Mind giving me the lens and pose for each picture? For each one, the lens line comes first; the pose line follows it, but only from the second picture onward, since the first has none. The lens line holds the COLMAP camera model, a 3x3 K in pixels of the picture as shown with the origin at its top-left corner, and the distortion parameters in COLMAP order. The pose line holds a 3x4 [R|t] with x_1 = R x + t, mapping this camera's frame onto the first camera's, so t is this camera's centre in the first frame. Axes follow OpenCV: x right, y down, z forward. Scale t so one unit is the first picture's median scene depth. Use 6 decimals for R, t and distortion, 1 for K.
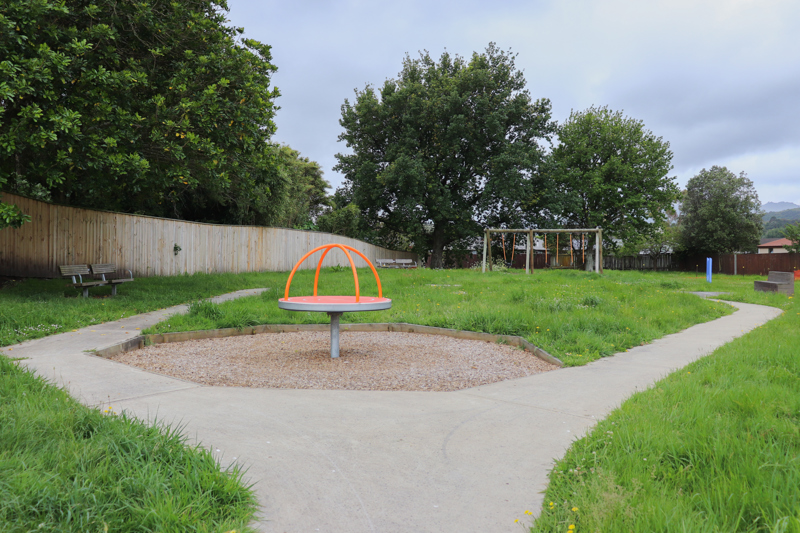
lens RADIAL K [[715.6, 0, 400.0], [0, 715.6, 266.5], [0, 0, 1]] dist [-0.134002, 0.111856]
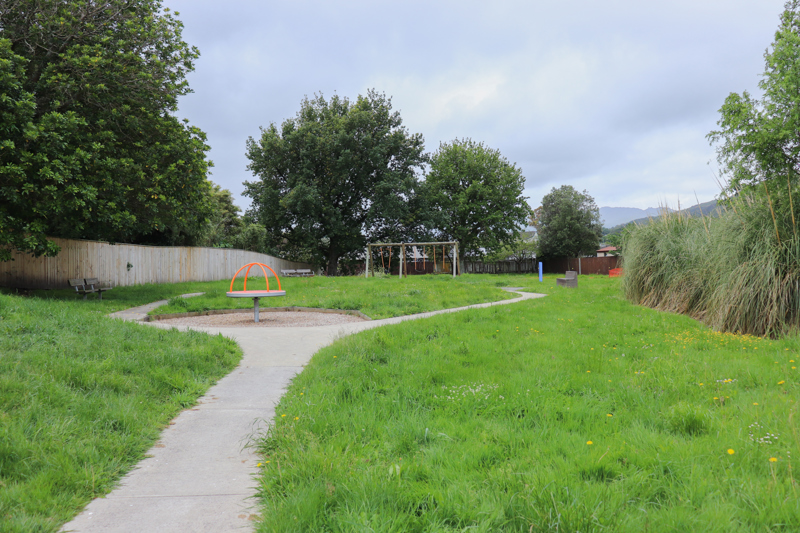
lens RADIAL K [[699.8, 0, 400.0], [0, 699.8, 266.5], [0, 0, 1]] dist [-0.127942, 0.083863]
pose [[0.990804, -0.025315, 0.132913, 0.009012], [0.026952, 0.999581, -0.010532, 0.001709], [-0.132591, 0.014017, 0.991072, -0.181730]]
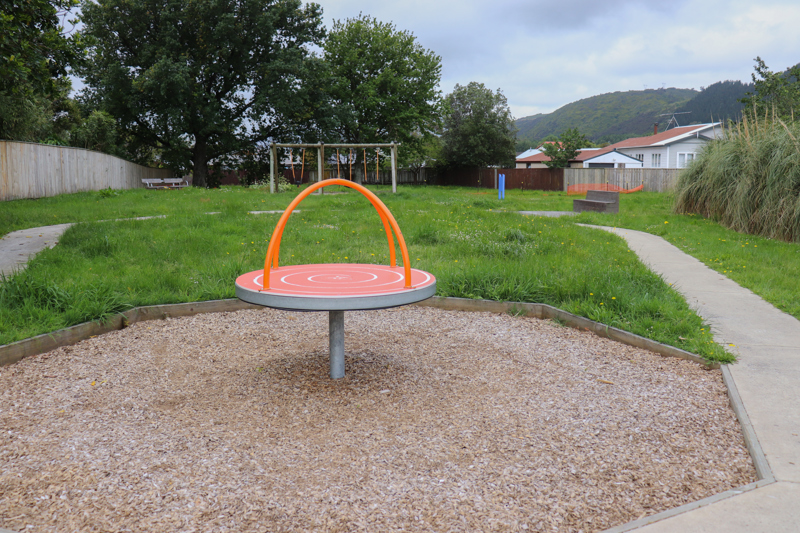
lens RADIAL K [[699.8, 0, 400.0], [0, 699.8, 266.5], [0, 0, 1]] dist [-0.127942, 0.083863]
pose [[0.925994, -0.055758, 0.373399, -0.050644], [0.008798, 0.991952, 0.126307, -0.006334], [-0.377436, -0.113674, 0.919032, 0.096093]]
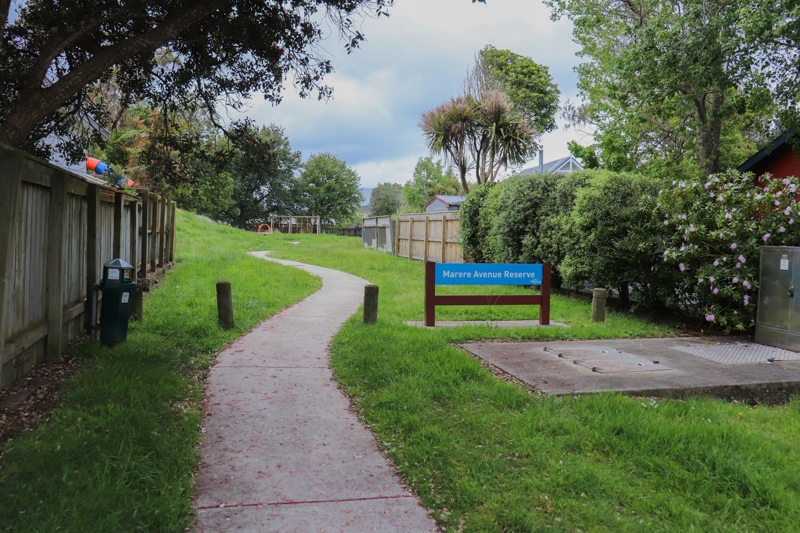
lens RADIAL K [[715.6, 0, 400.0], [0, 715.6, 266.5], [0, 0, 1]] dist [-0.134002, 0.111856]
pose [[0.940018, 0.005279, 0.341084, -0.222606], [-0.019502, 0.999077, 0.038285, 0.013240], [-0.340567, -0.042641, 0.939253, -1.065886]]
